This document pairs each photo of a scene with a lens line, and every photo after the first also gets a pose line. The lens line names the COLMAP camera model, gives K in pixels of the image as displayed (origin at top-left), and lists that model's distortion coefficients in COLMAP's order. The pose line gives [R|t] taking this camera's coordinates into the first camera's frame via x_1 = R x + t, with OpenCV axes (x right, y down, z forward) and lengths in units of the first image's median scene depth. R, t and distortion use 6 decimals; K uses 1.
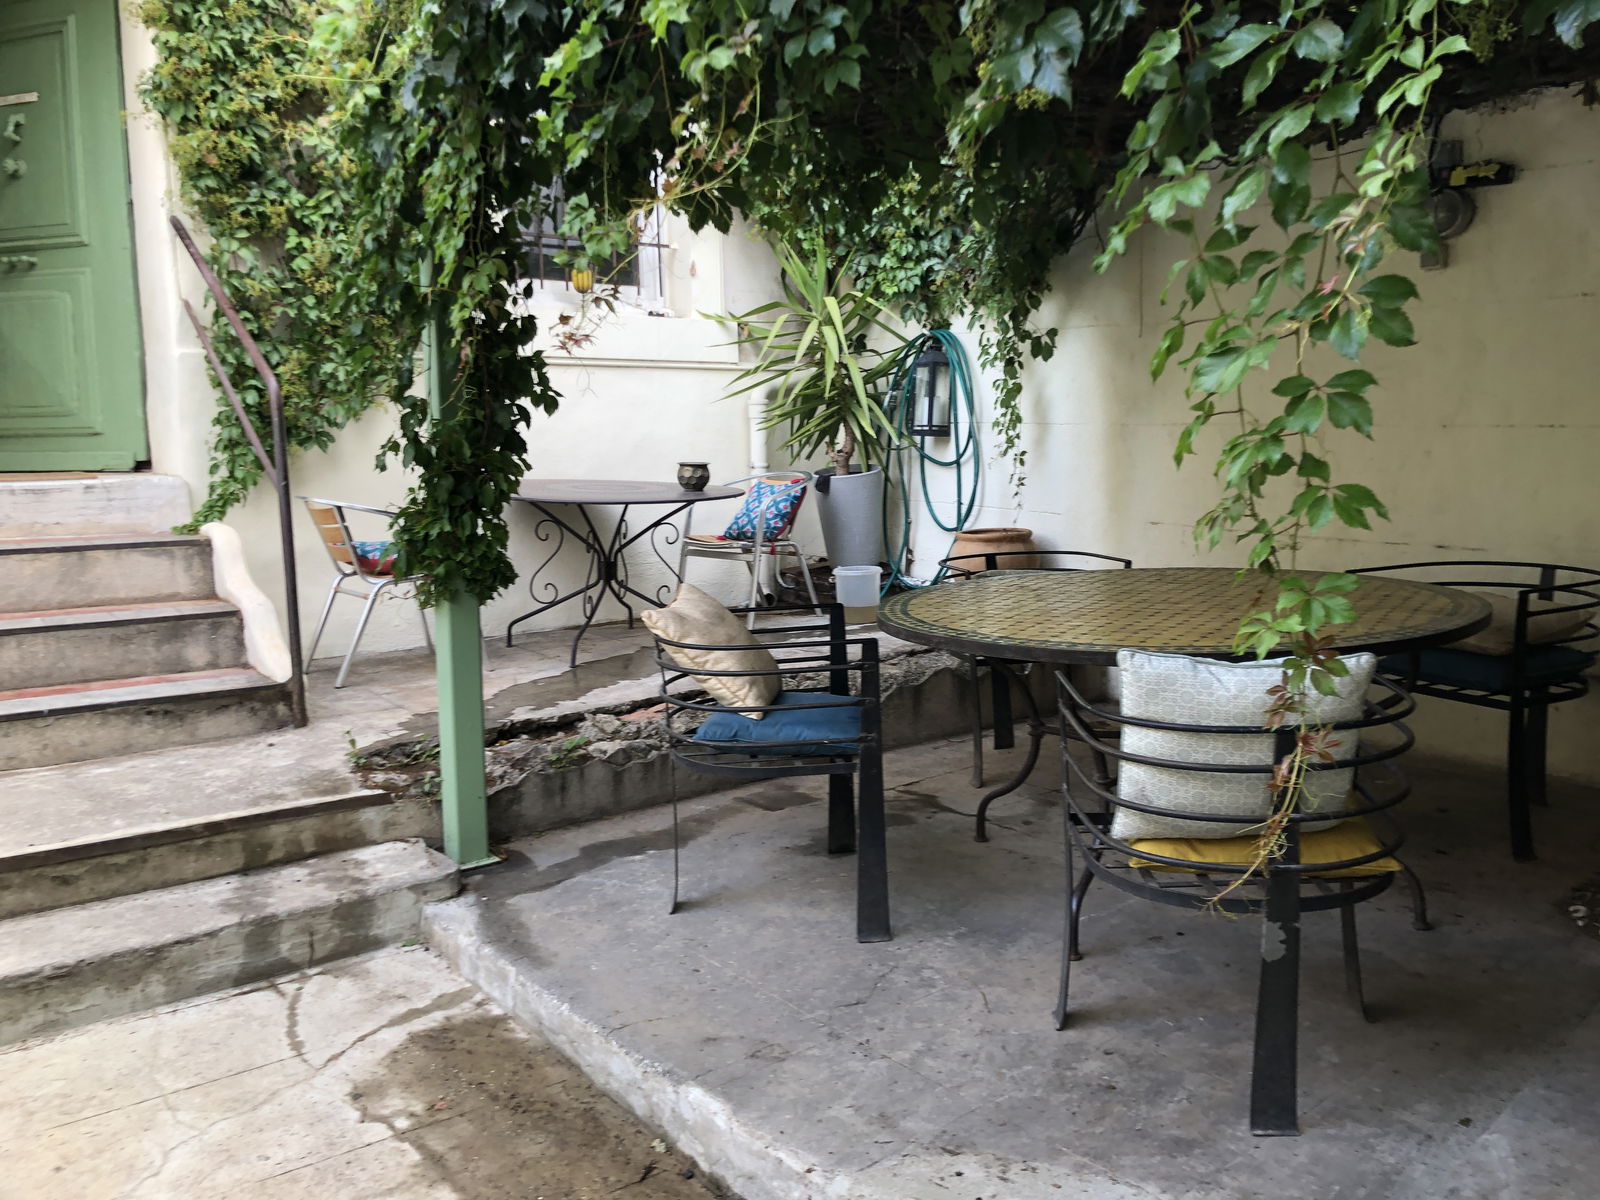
lens RADIAL K [[1349.2, 0, 804.1], [0, 1349.2, 566.9], [0, 0, 1]] dist [0.042345, 0.005255]
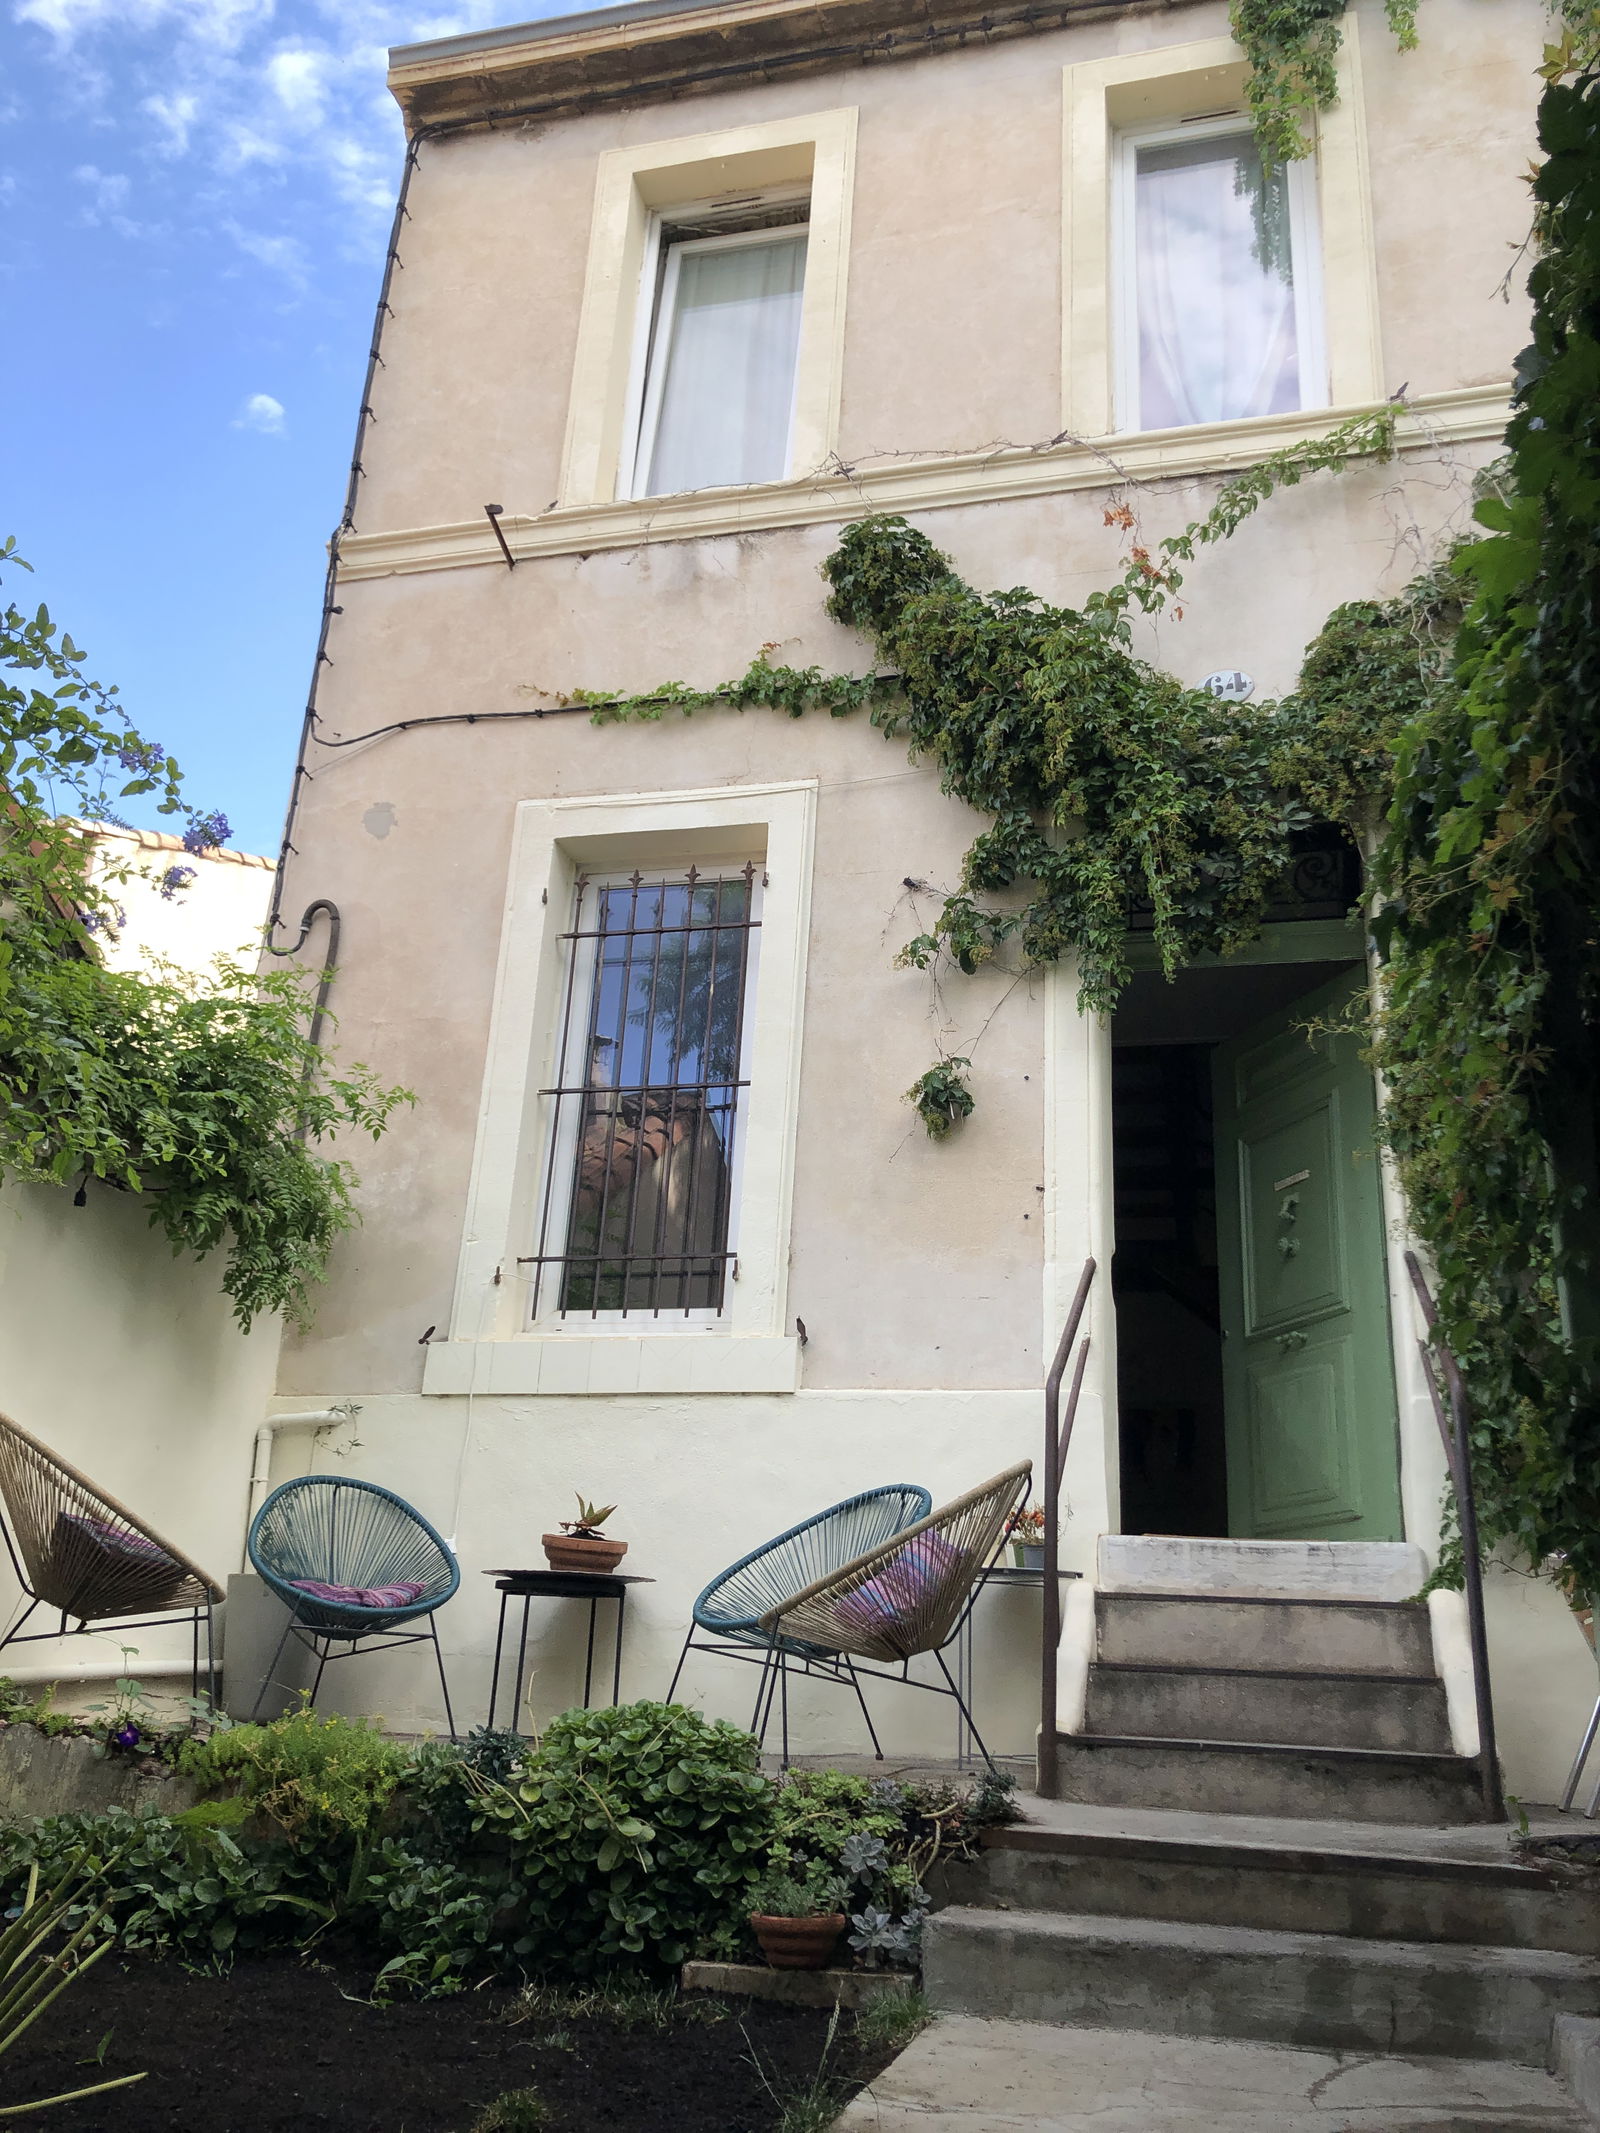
lens RADIAL K [[1798.6, 0, 800.0], [0, 1798.6, 1066.5], [0, 0, 1]] dist [0.042345, 0.005255]
pose [[0.609292, -0.245637, -0.753940, 0.249251], [-0.141728, 0.901763, -0.408335, 0.196198], [0.780177, 0.355649, 0.514623, 0.024114]]
